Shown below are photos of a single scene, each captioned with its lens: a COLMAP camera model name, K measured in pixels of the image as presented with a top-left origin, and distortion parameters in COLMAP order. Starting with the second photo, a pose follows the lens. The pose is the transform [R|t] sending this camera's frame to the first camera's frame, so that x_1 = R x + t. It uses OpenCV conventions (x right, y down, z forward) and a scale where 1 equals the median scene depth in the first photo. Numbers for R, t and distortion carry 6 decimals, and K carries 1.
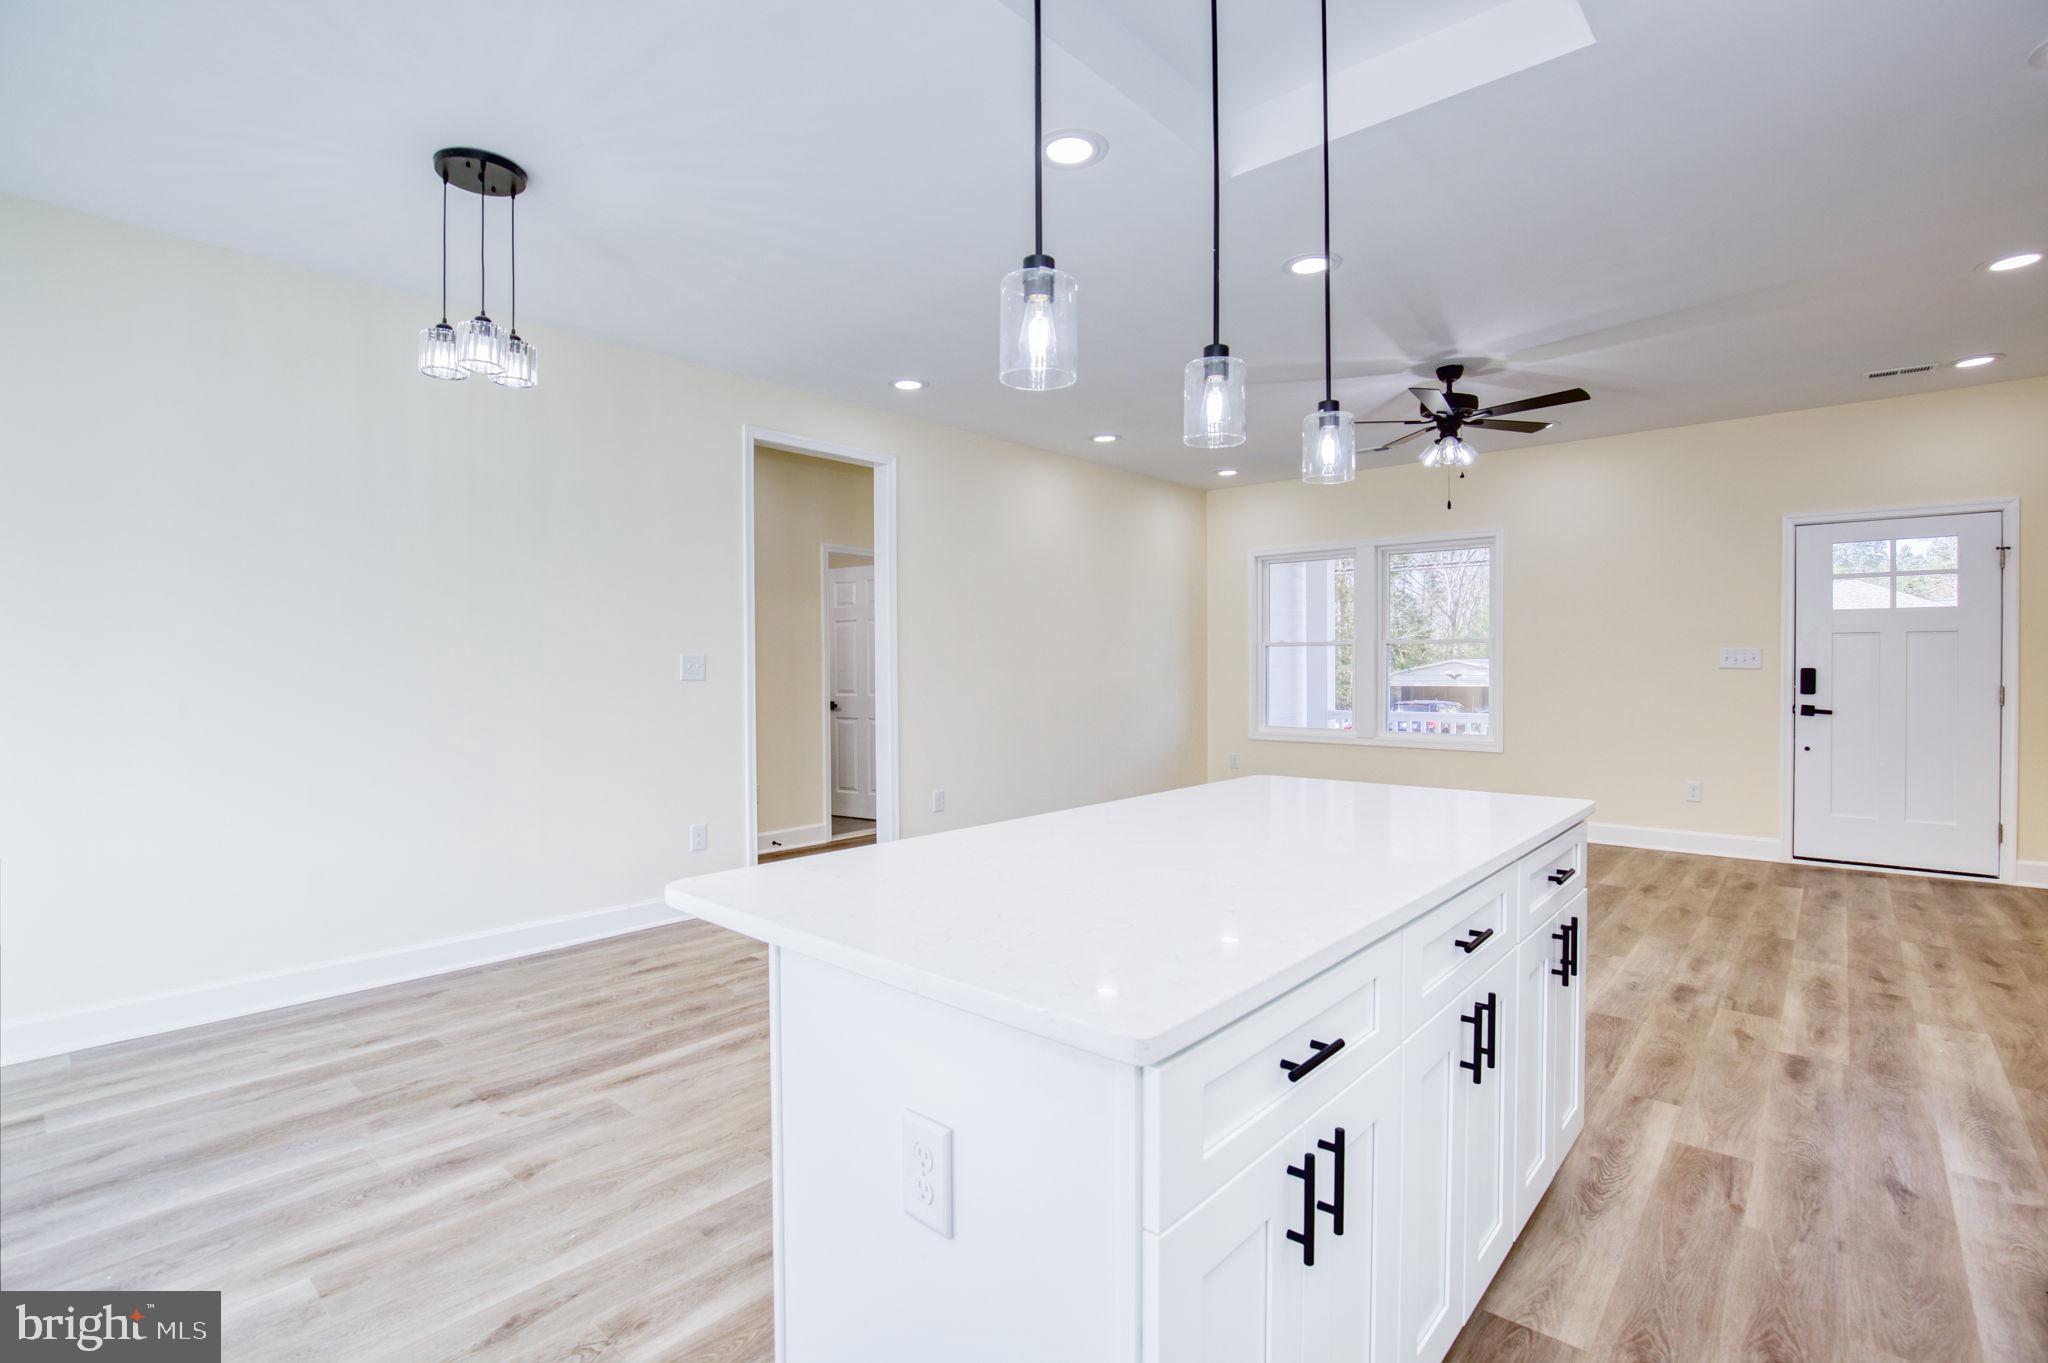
lens RADIAL K [[947.9, 0, 1030.0], [0, 947.9, 675.0], [0, 0, 1]] dist [-0.037956, 0.007912]
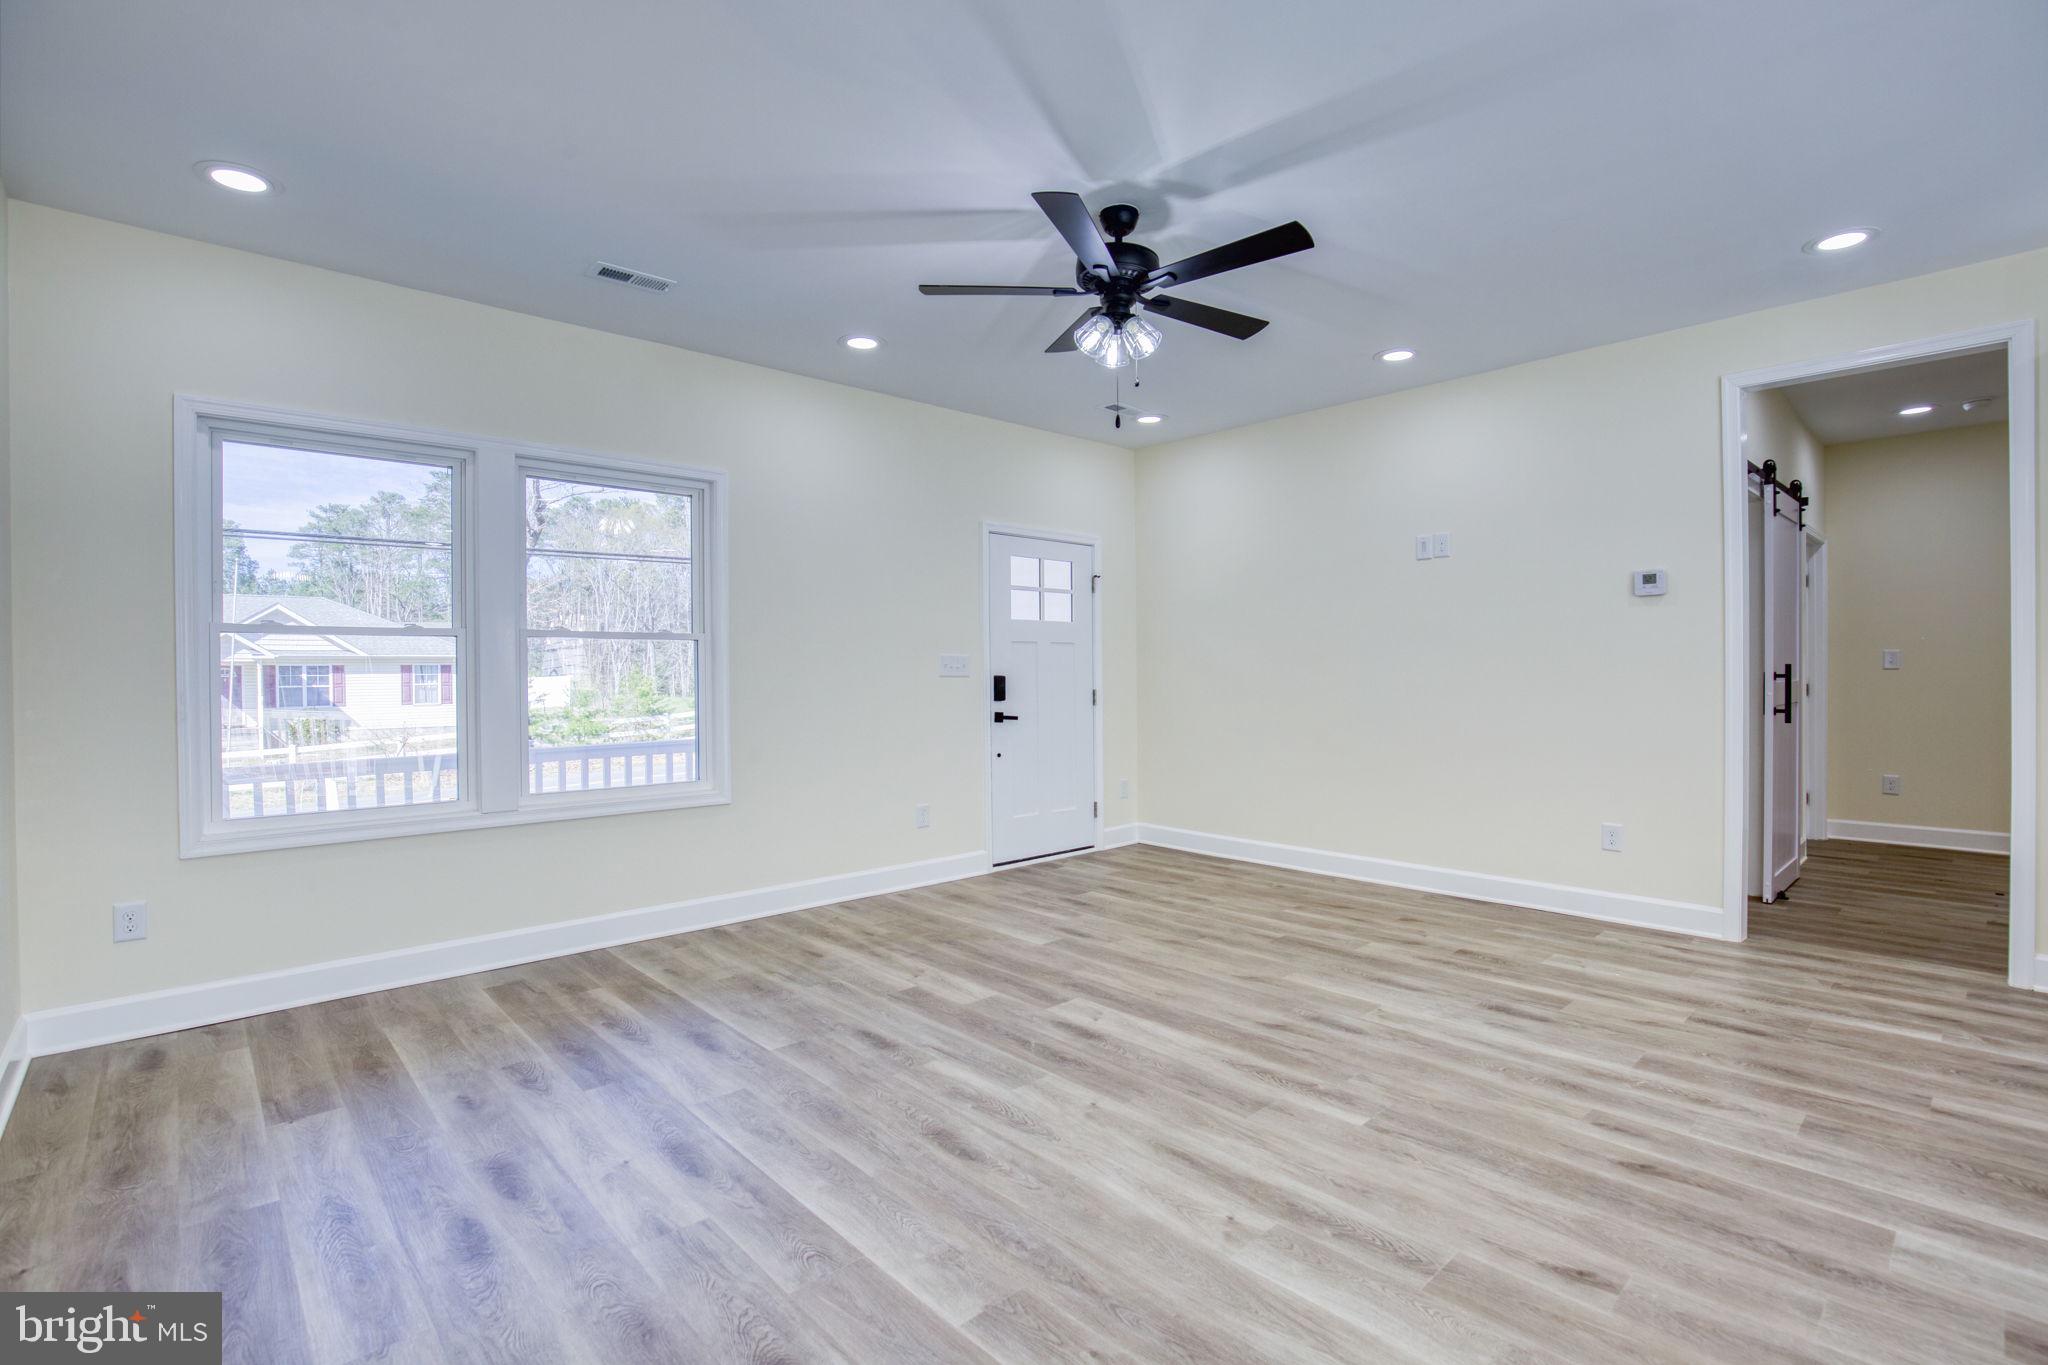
lens RADIAL K [[941.1, 0, 1028.5], [0, 941.1, 680.8], [0, 0, 1]] dist [-0.036340, 0.008082]
pose [[0.105389, -0.004125, 0.994422, -0.256767], [0.018066, 0.999834, 0.002233, -0.005371], [-0.994267, 0.017730, 0.105446, 1.238124]]
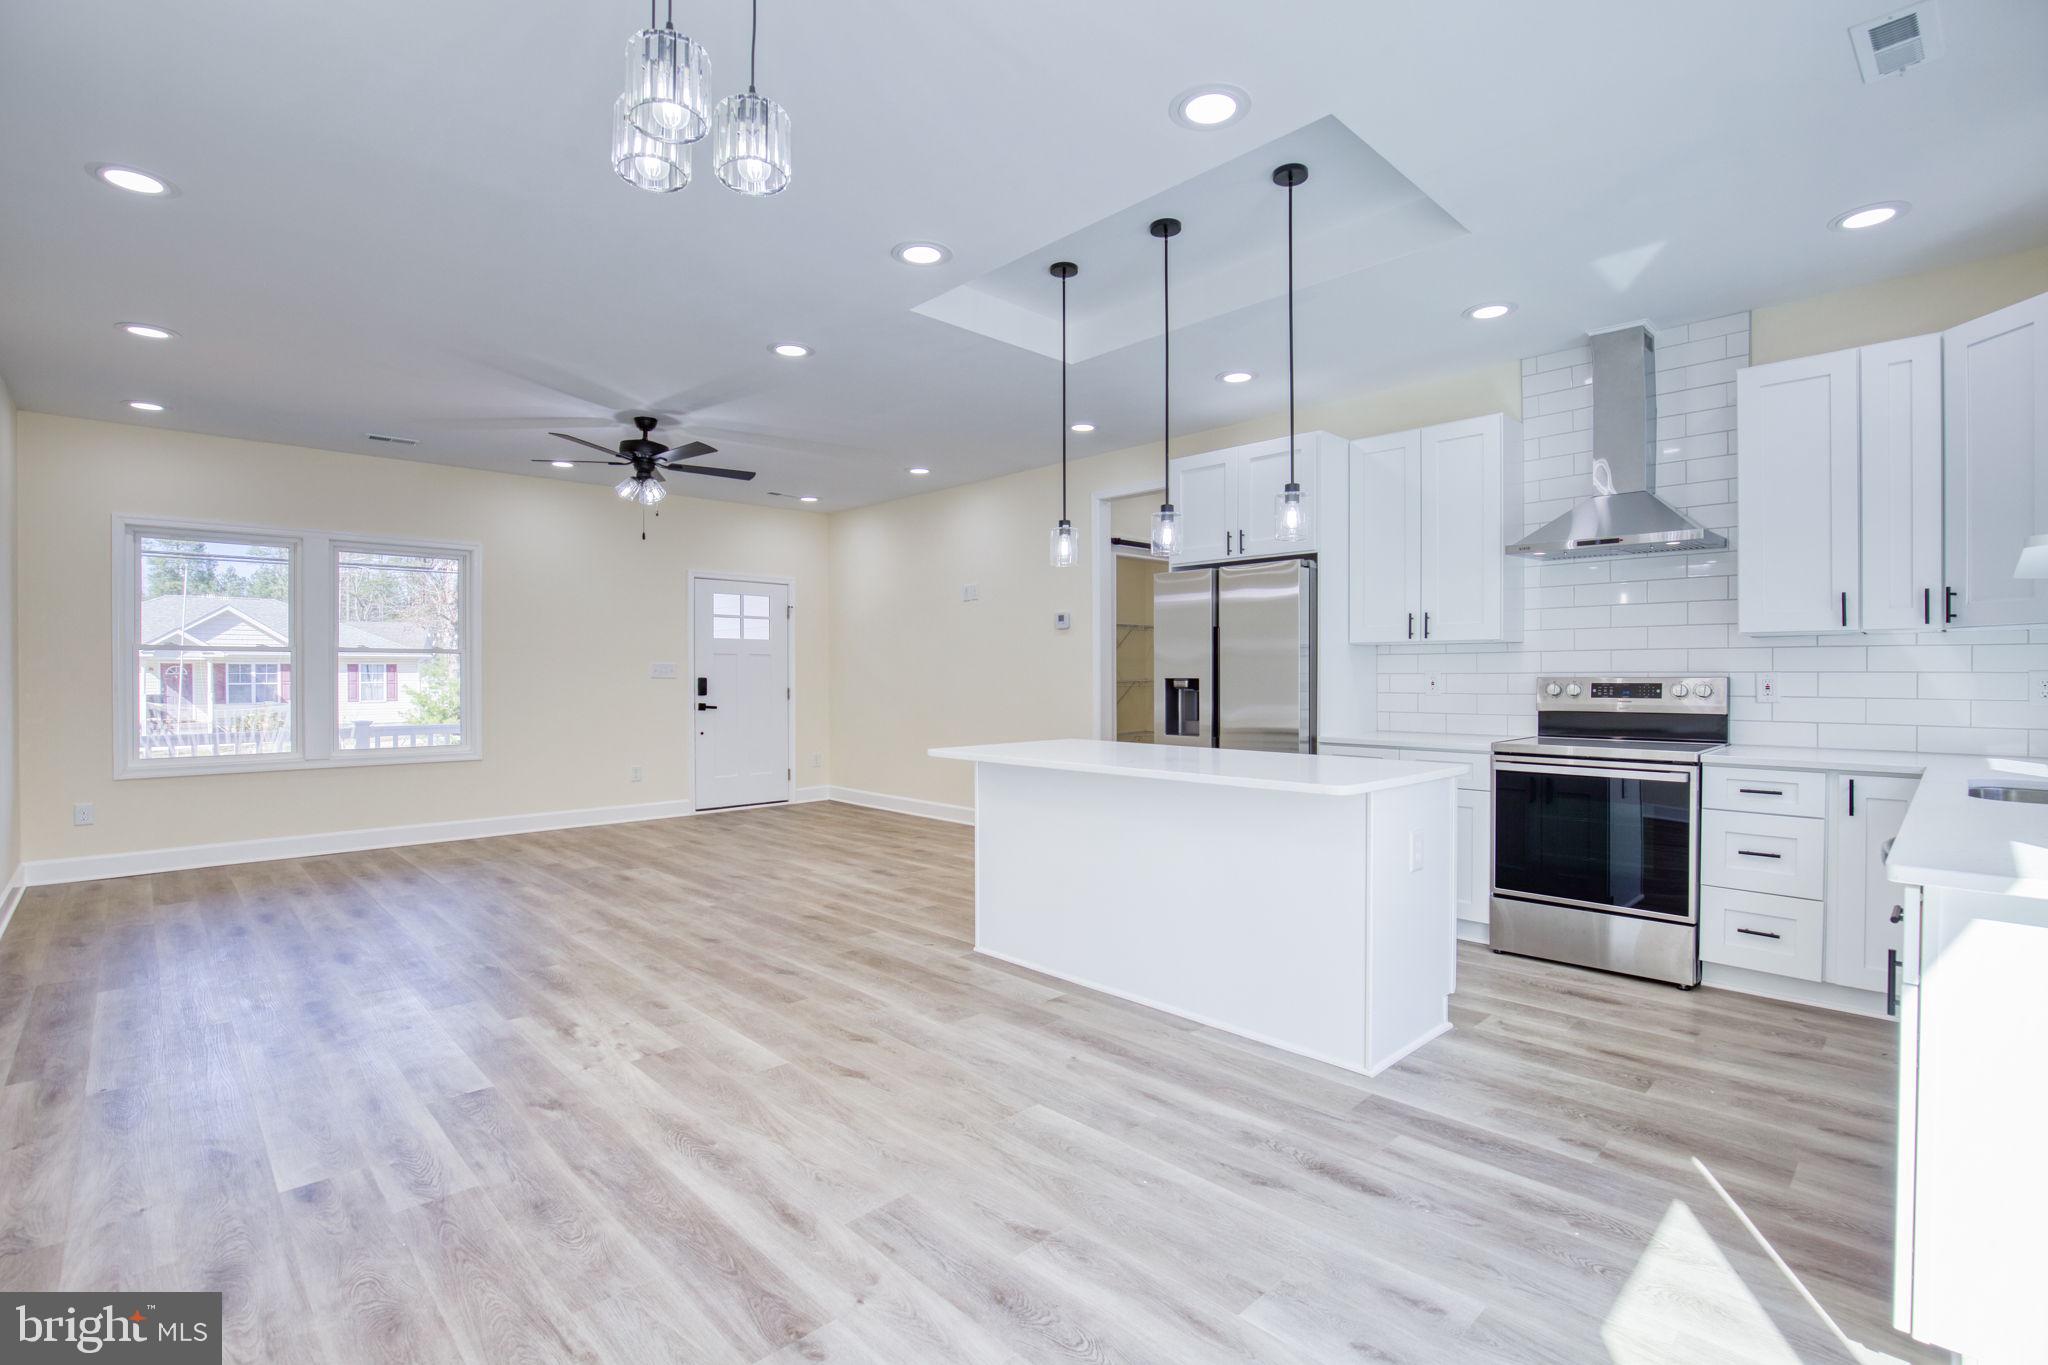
lens RADIAL K [[941.1, 0, 1028.5], [0, 941.1, 680.8], [0, 0, 1]] dist [-0.036340, 0.008082]
pose [[0.077825, -0.001340, 0.996966, -0.834045], [0.012350, 0.999924, 0.000380, 0.004515], [-0.996891, 0.012283, 0.077835, 0.544092]]
